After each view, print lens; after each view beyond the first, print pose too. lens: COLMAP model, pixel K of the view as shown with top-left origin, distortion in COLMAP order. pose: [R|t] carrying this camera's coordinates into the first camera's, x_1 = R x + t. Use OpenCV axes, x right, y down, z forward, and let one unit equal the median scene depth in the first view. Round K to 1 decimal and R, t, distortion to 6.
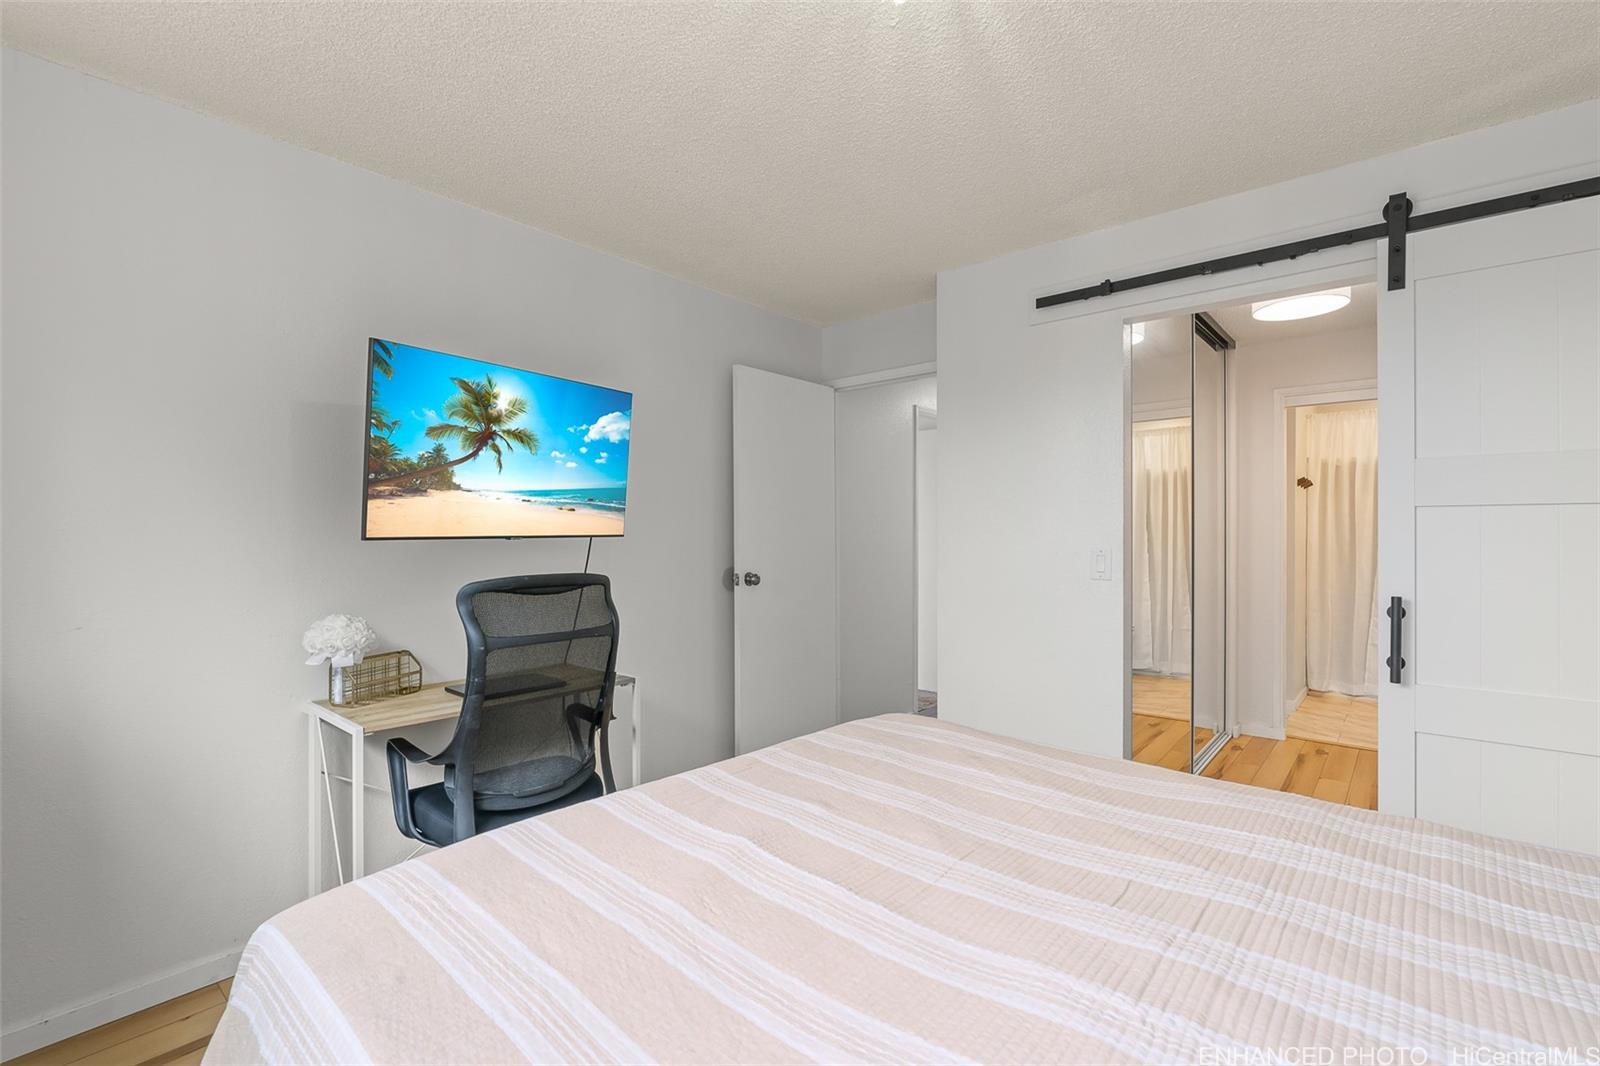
lens RADIAL K [[720.0, 0, 803.5], [0, 720.0, 534.6], [0, 0, 1]] dist [-0.007398, 0.002257]
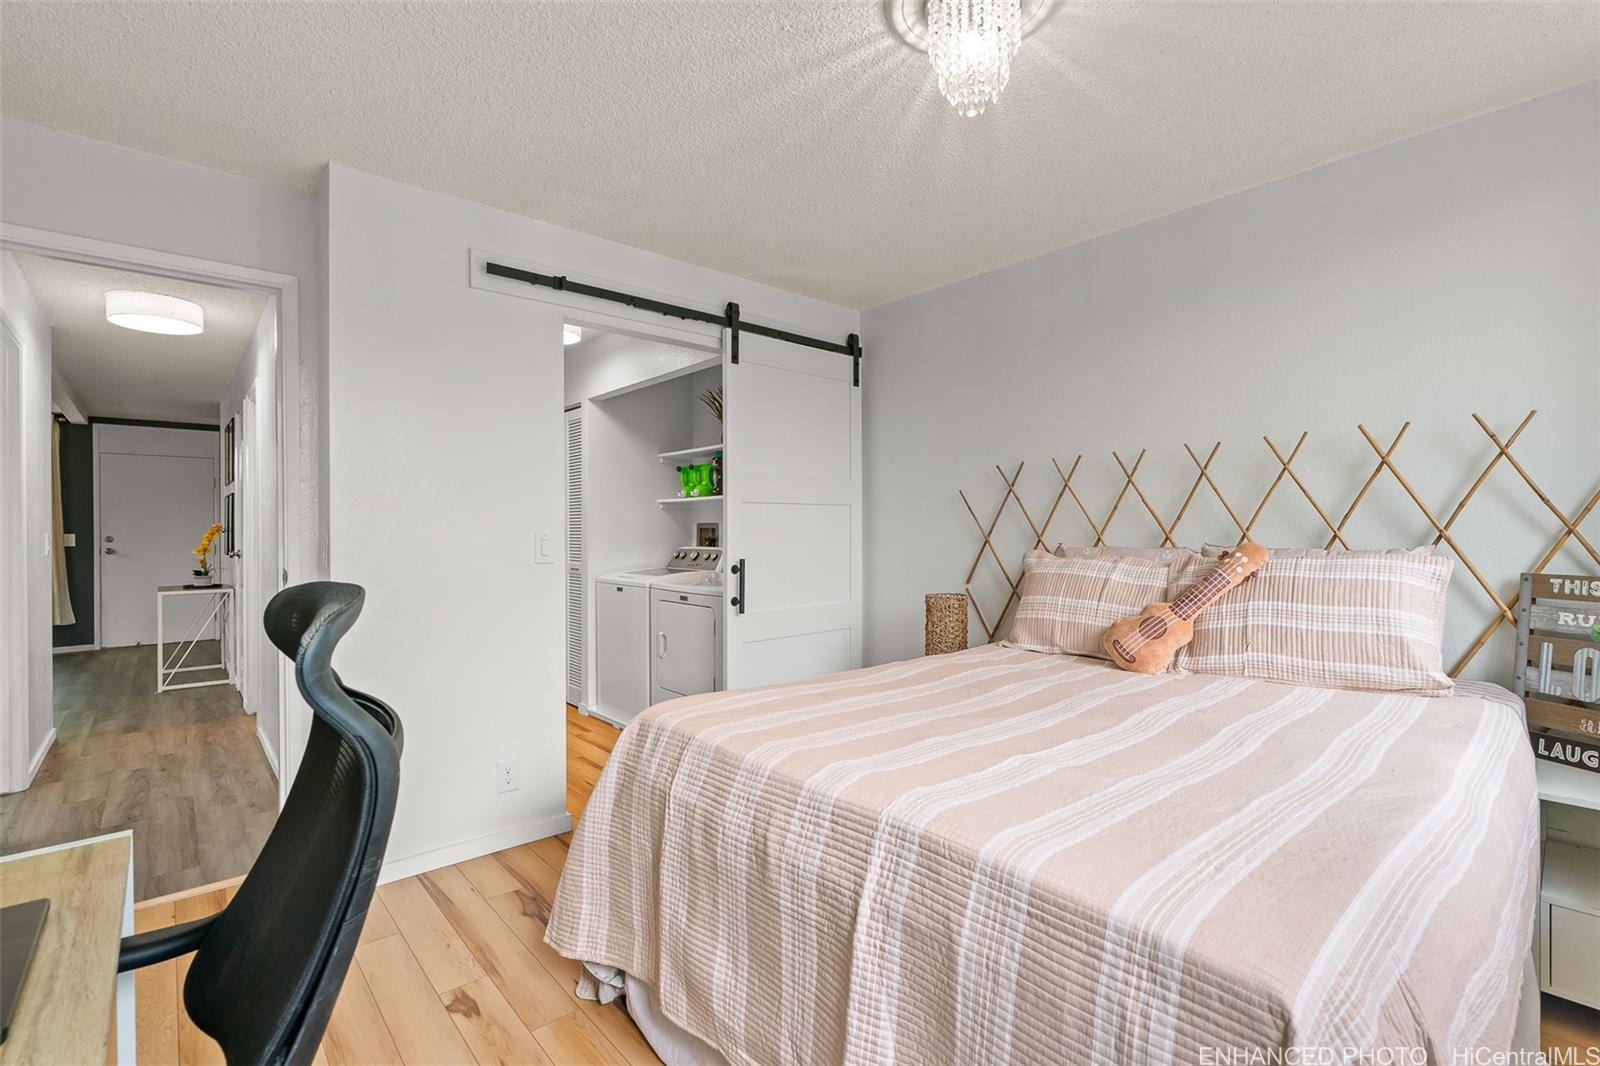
lens RADIAL K [[720.0, 0, 801.7], [0, 720.0, 530.8], [0, 0, 1]] dist [-0.007398, 0.002257]
pose [[0.133950, -0.001892, 0.990986, -0.722771], [0.008950, 0.999960, 0.000700, 0.025126], [-0.990948, 0.008776, 0.133962, 0.654543]]
